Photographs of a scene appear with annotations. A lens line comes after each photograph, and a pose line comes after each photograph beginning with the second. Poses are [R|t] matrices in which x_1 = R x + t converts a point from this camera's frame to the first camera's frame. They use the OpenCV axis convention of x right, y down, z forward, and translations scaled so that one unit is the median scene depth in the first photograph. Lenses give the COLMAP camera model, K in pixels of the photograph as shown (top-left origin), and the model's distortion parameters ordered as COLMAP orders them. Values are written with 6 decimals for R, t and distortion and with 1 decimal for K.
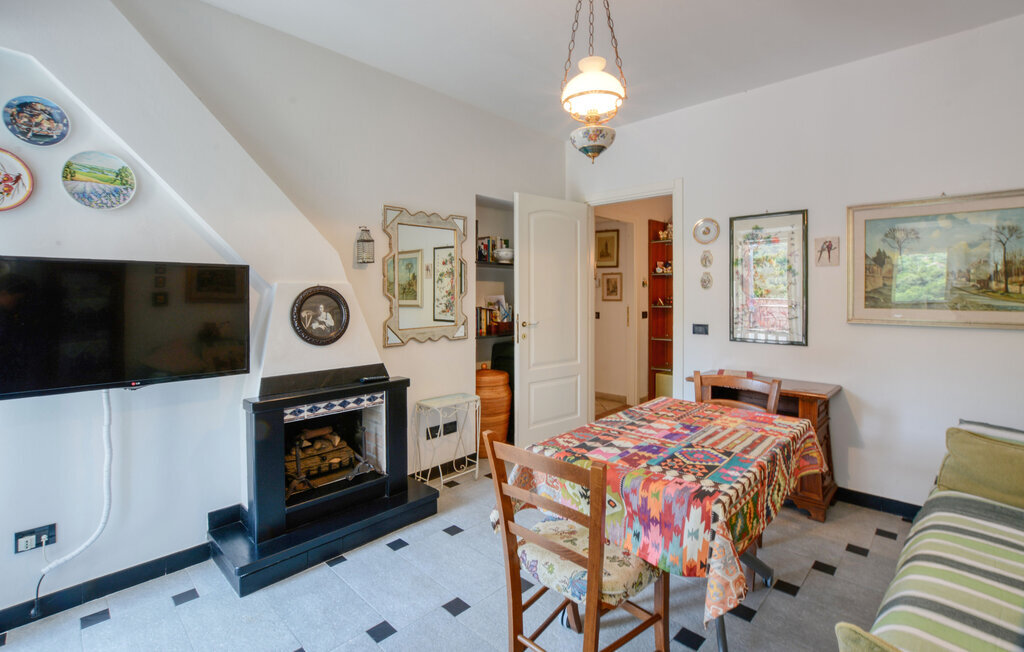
lens RADIAL K [[454.9, 0, 513.1], [0, 454.9, 291.1], [0, 0, 1]] dist [-0.017618, 0.000086]
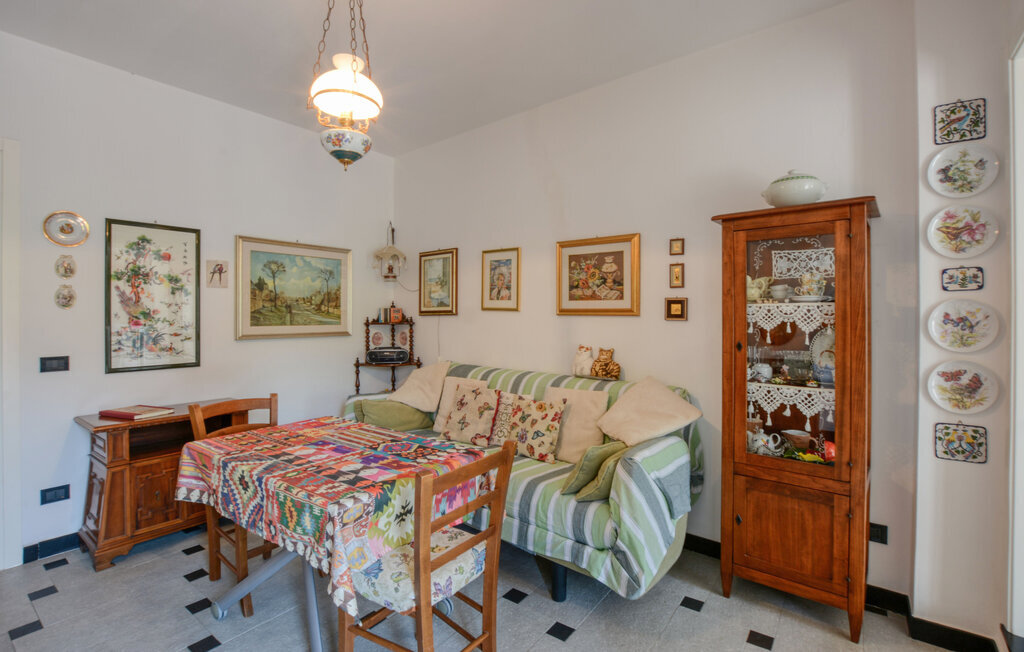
lens RADIAL K [[462.9, 0, 511.7], [0, 462.9, 315.5], [0, 0, 1]] dist [-0.061617, 0.000092]
pose [[-0.125239, -0.001273, 0.992126, -0.536216], [0.000086, 0.999999, 0.001294, 0.010392], [-0.992127, 0.000247, -0.125239, 0.556298]]
